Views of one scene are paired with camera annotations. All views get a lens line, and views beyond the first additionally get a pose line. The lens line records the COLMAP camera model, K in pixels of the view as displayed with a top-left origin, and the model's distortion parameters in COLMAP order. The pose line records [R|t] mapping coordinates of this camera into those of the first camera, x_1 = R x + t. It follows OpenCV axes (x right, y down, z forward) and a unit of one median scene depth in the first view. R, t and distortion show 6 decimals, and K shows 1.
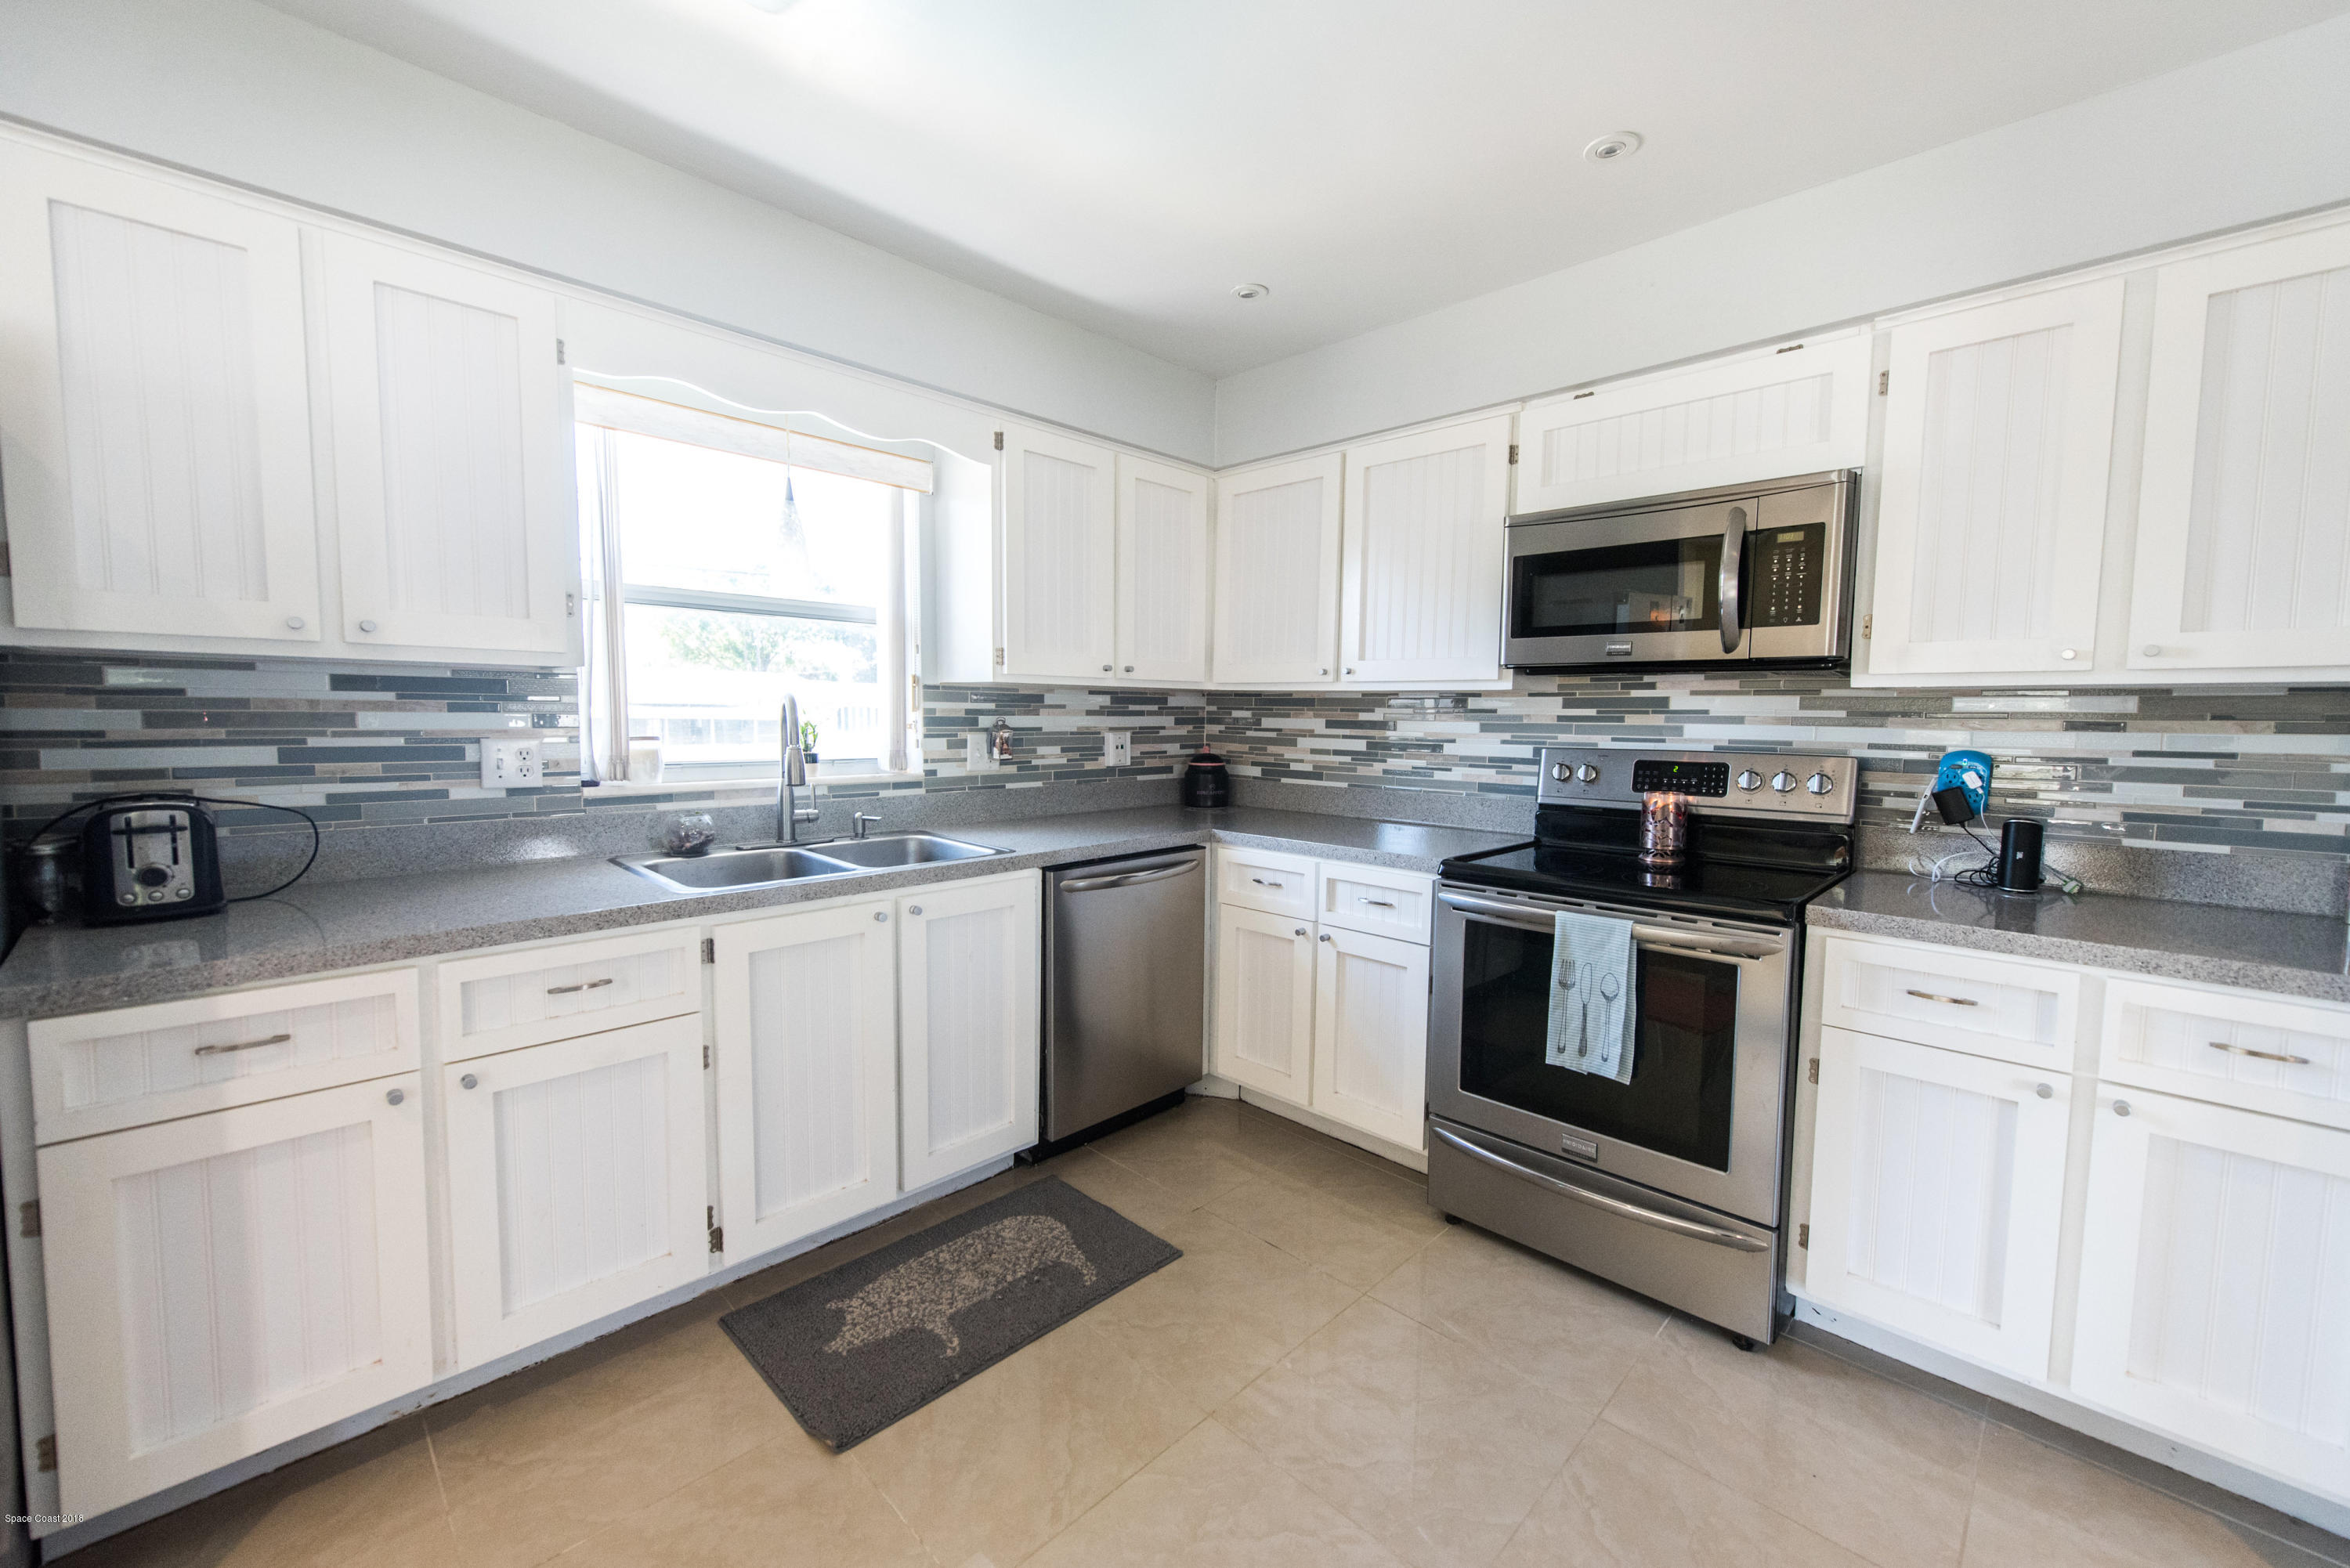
lens RADIAL K [[929.2, 0, 1183.5], [0, 929.2, 780.5], [0, 0, 1]] dist [0.015588, -0.005669]
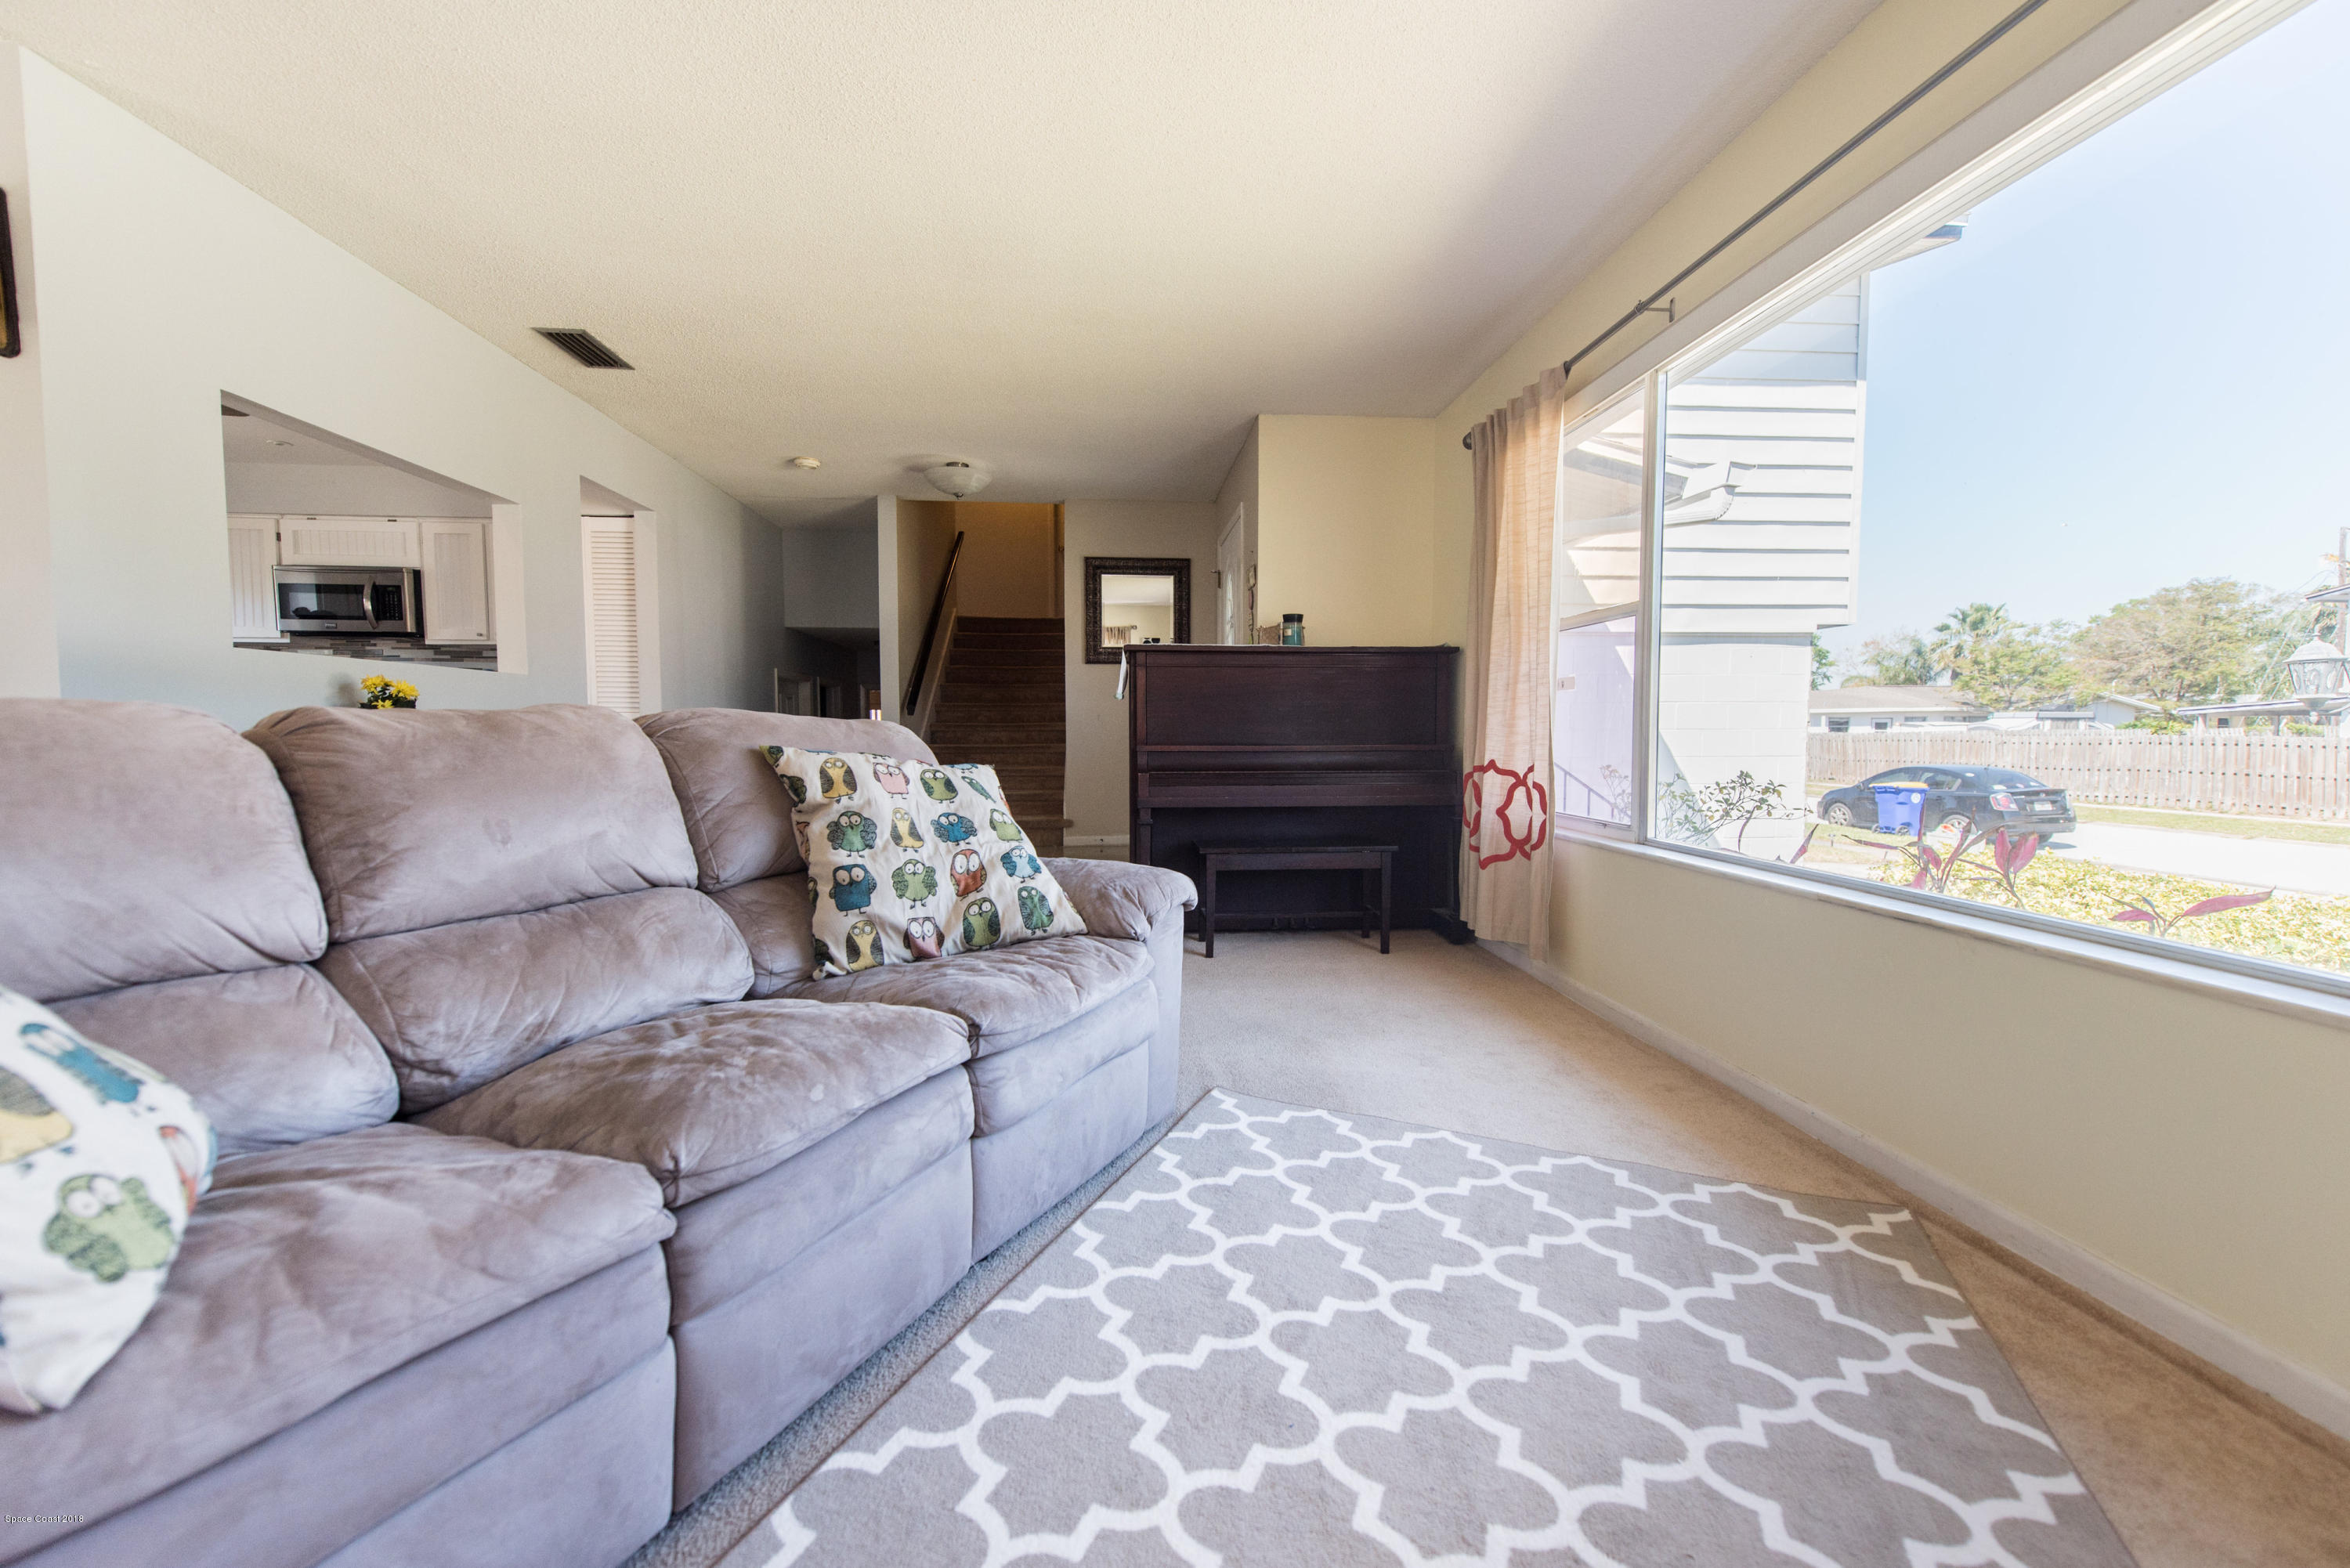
lens RADIAL K [[929.2, 0, 1183.5], [0, 929.2, 780.5], [0, 0, 1]] dist [0.015588, -0.005669]
pose [[0.649959, -0.055687, 0.757926, 0.025229], [0.061726, 0.997885, 0.020384, 0.333431], [-0.757458, 0.033535, 0.652022, -2.170983]]
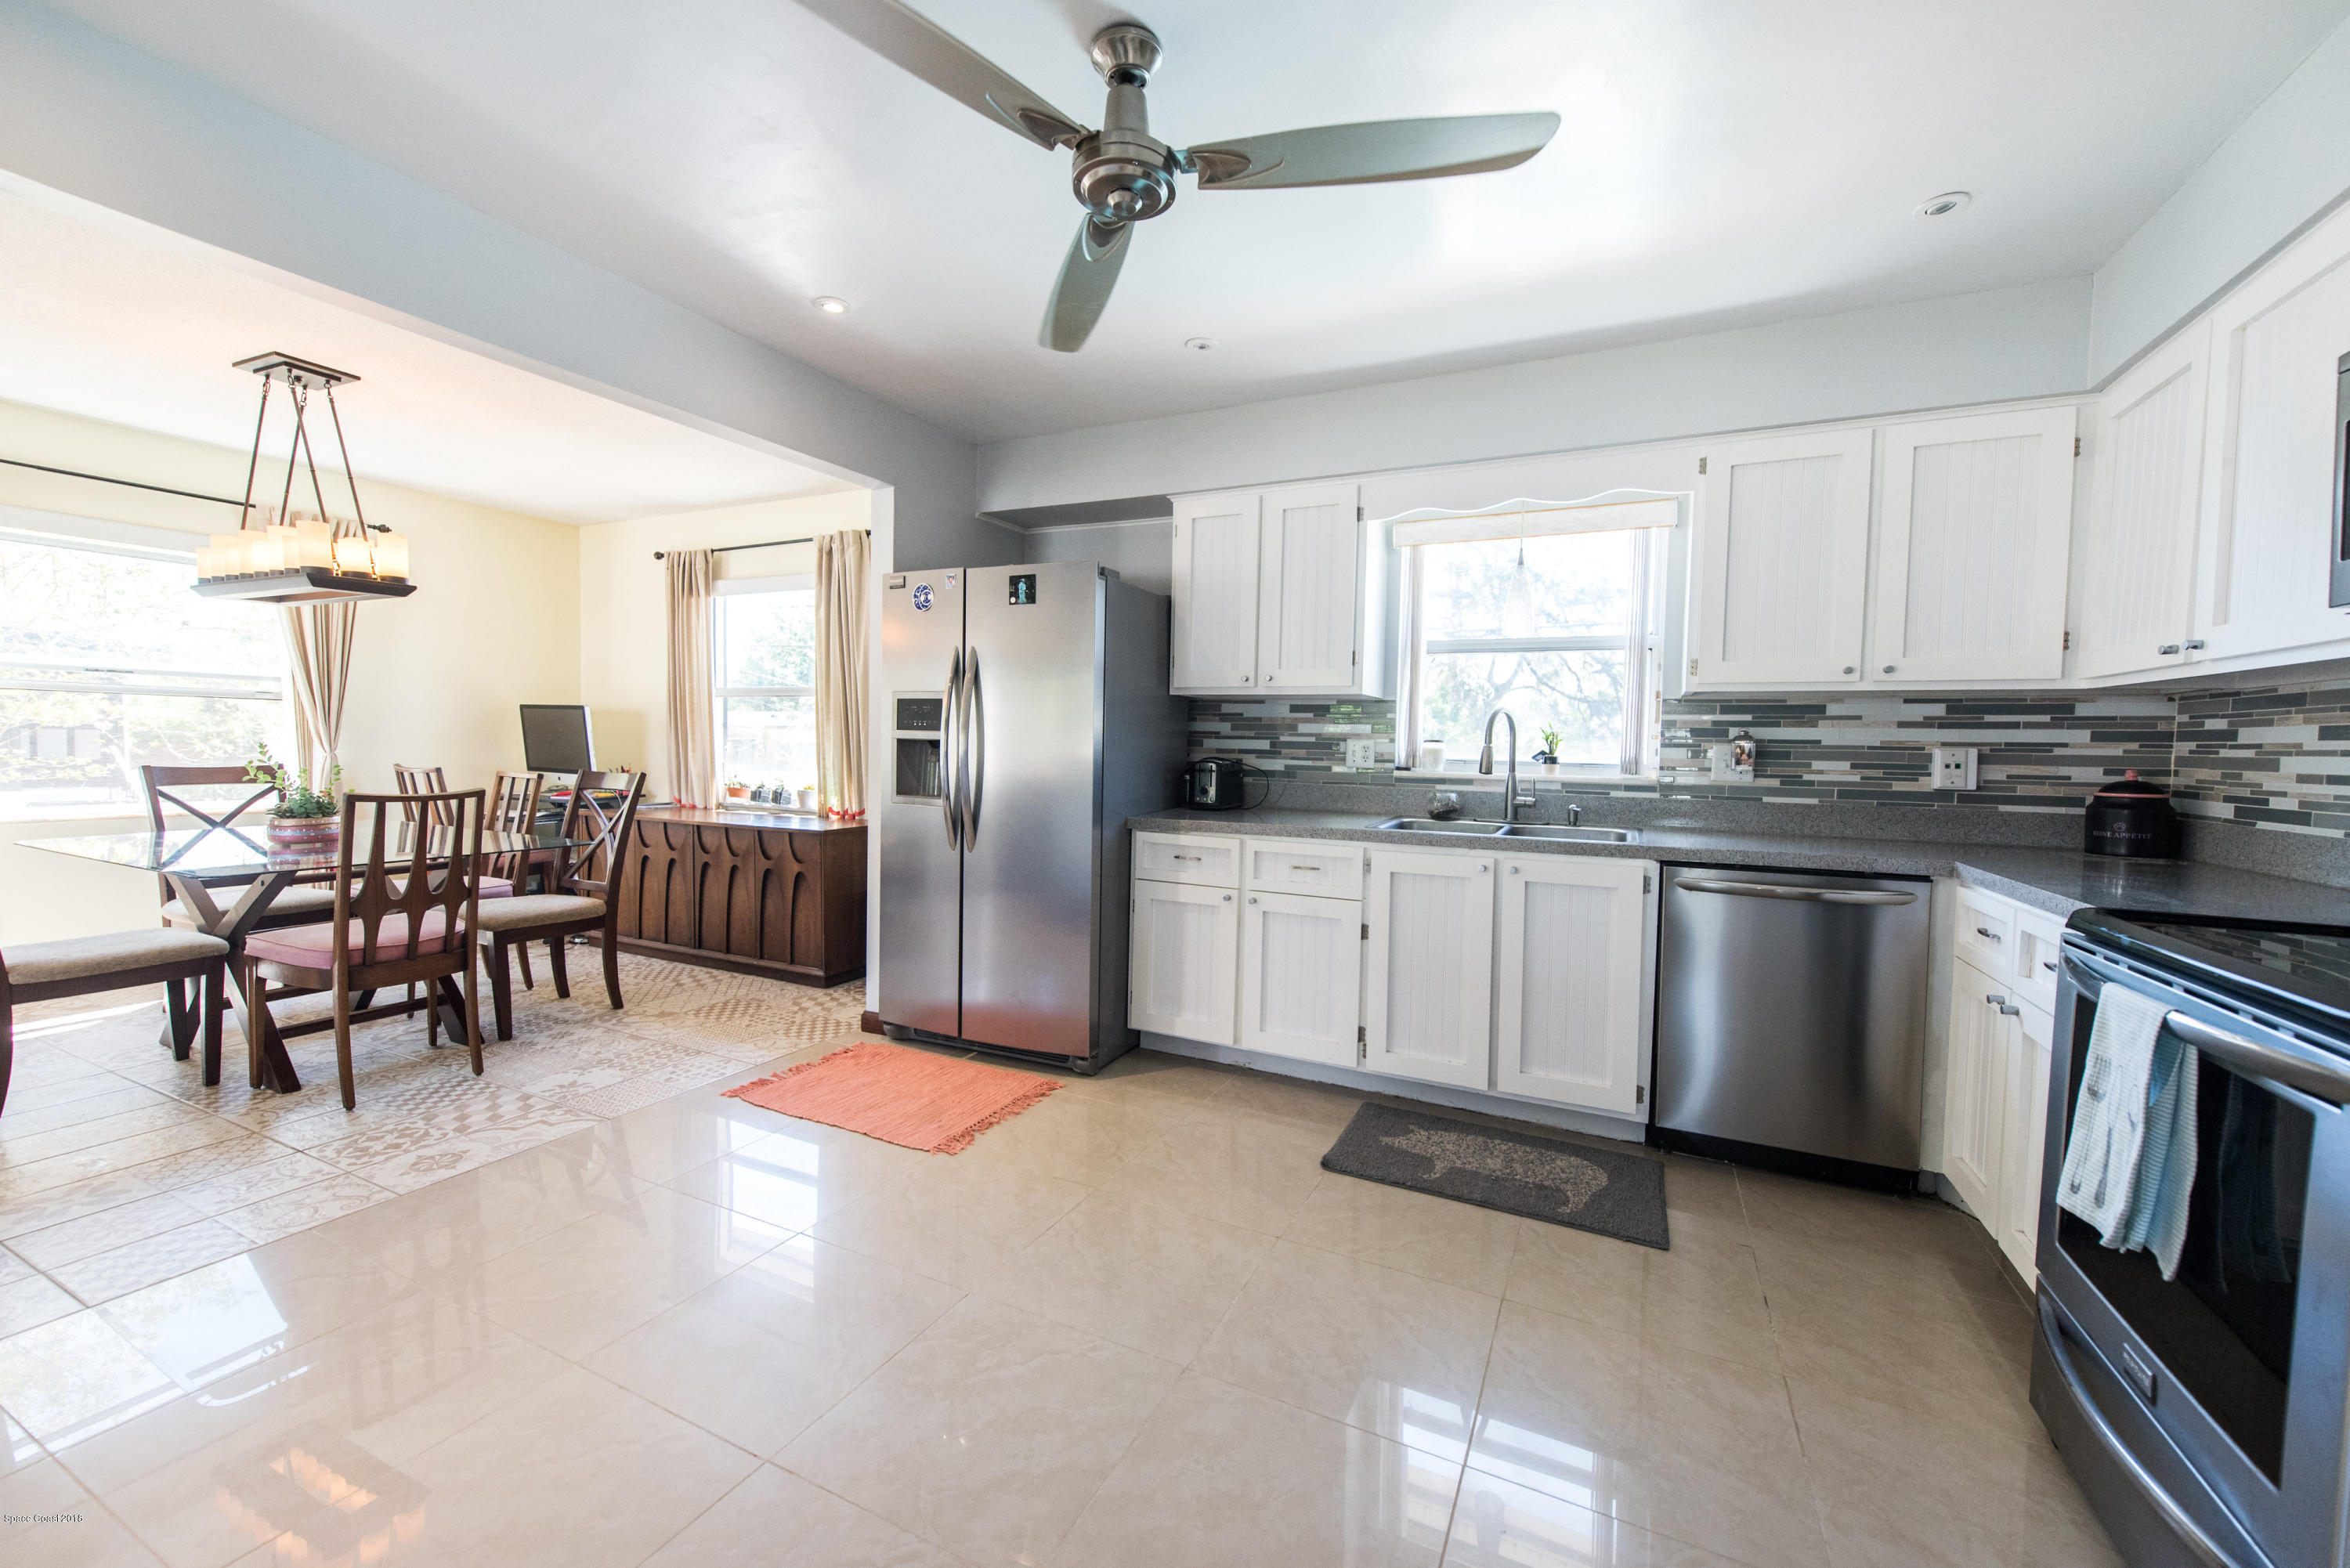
lens RADIAL K [[916.6, 0, 1189.9], [0, 916.6, 779.1], [0, 0, 1]] dist [0.007449, -0.000336]
pose [[0.320799, 0.030672, -0.946651, 0.681997], [-0.087757, 0.996139, 0.002536, 0.045392], [0.943073, 0.082261, 0.322252, 0.148184]]
